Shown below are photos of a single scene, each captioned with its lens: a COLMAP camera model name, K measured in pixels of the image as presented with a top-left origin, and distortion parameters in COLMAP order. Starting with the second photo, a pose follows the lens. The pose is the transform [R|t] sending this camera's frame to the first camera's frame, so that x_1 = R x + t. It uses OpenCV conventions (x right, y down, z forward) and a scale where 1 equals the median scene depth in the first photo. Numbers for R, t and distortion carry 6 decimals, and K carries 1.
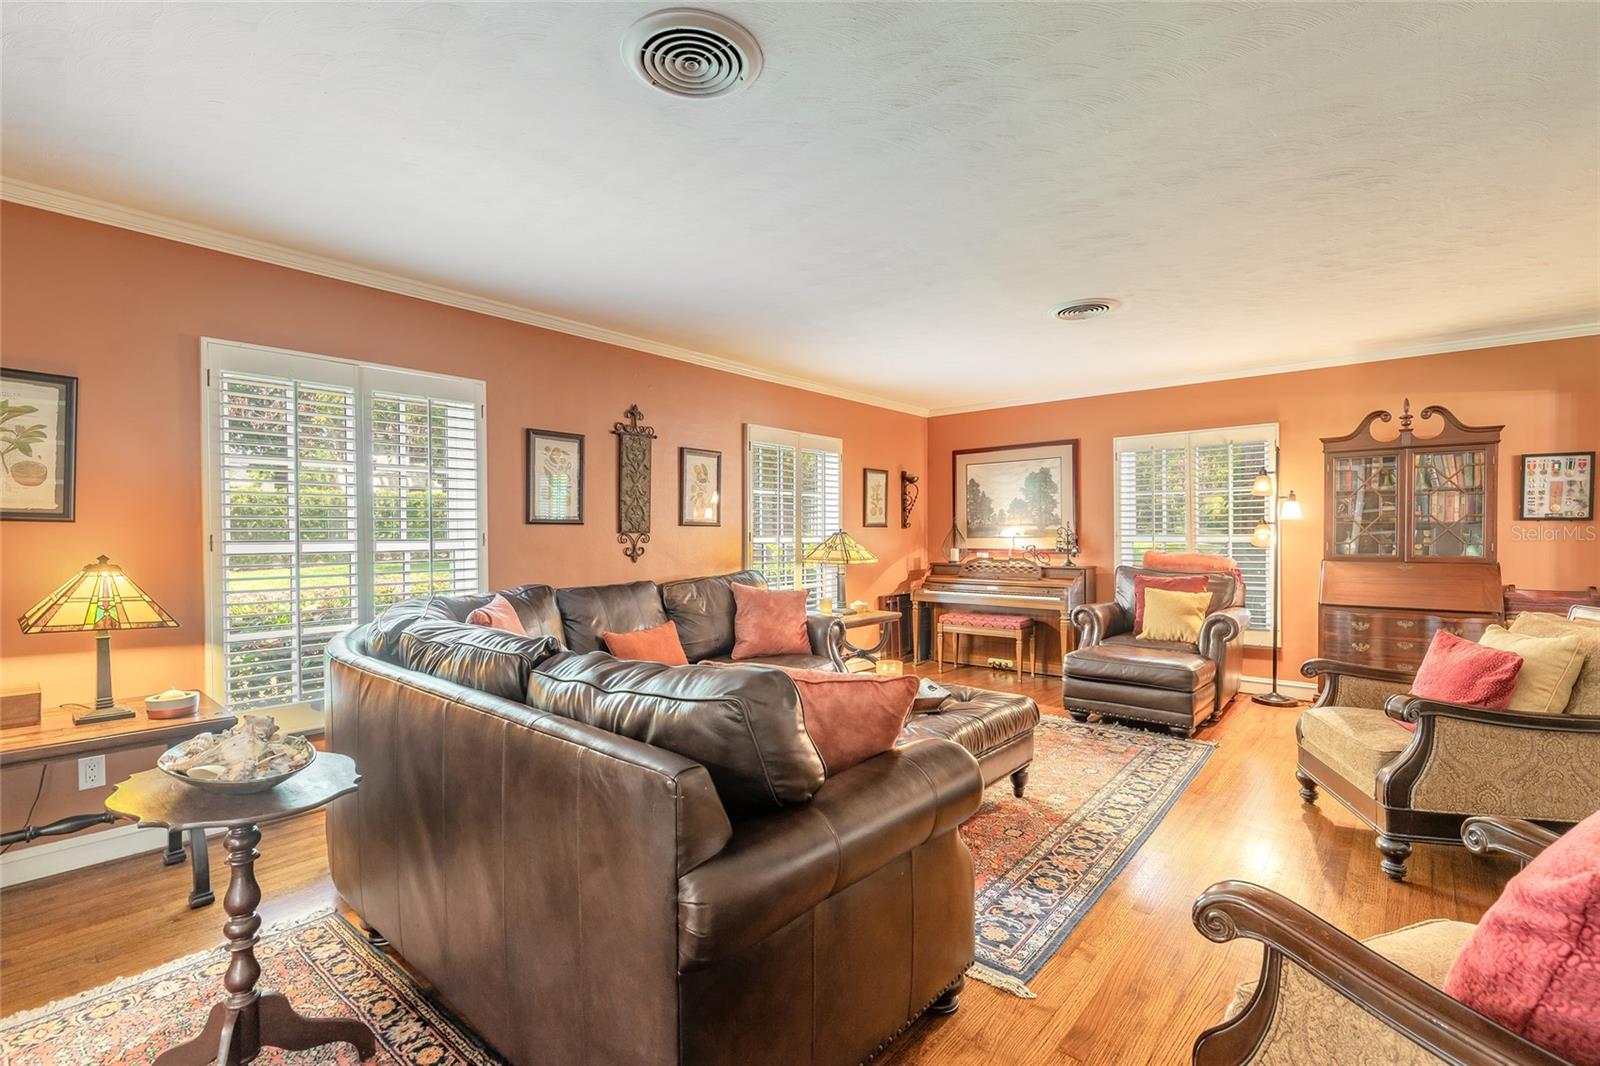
lens RADIAL K [[717.7, 0, 796.8], [0, 717.7, 538.9], [0, 0, 1]] dist [0.015961, -0.000044]
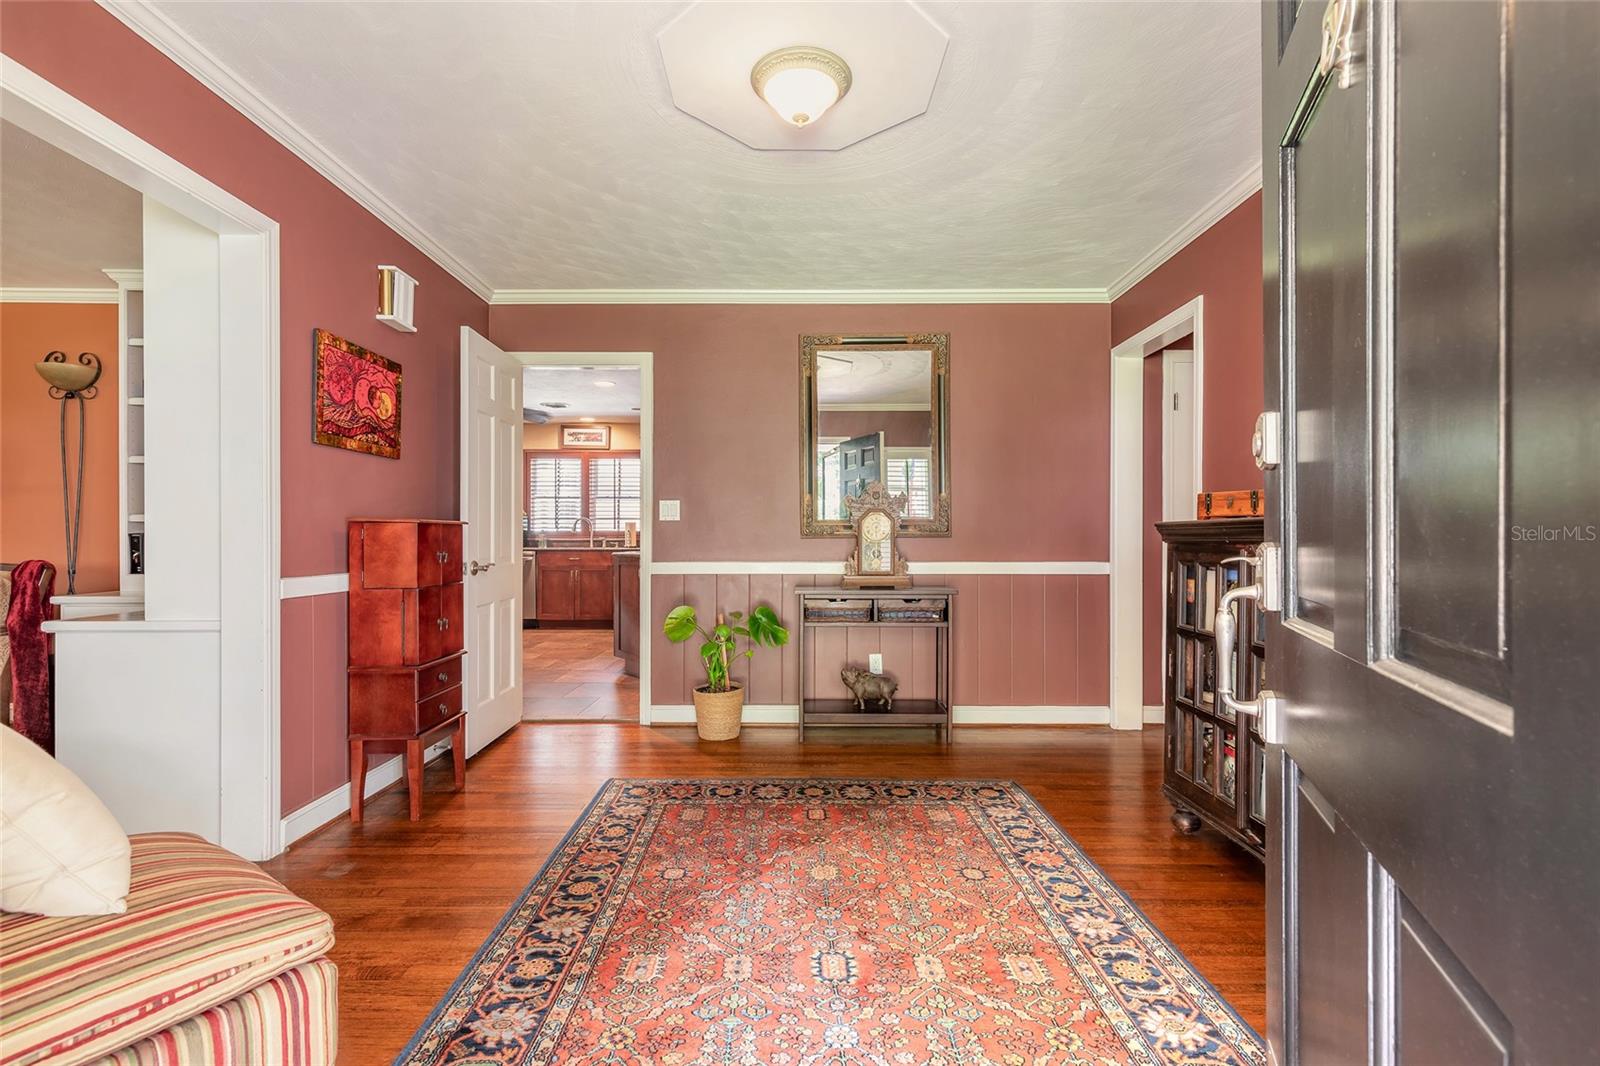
lens RADIAL K [[717.7, 0, 796.8], [0, 717.7, 538.9], [0, 0, 1]] dist [0.015961, -0.000044]
pose [[0.767166, 0.007724, 0.641402, -0.097286], [0.002374, 0.999886, -0.014880, 0.049626], [-0.641444, 0.012937, 0.767061, 0.637899]]
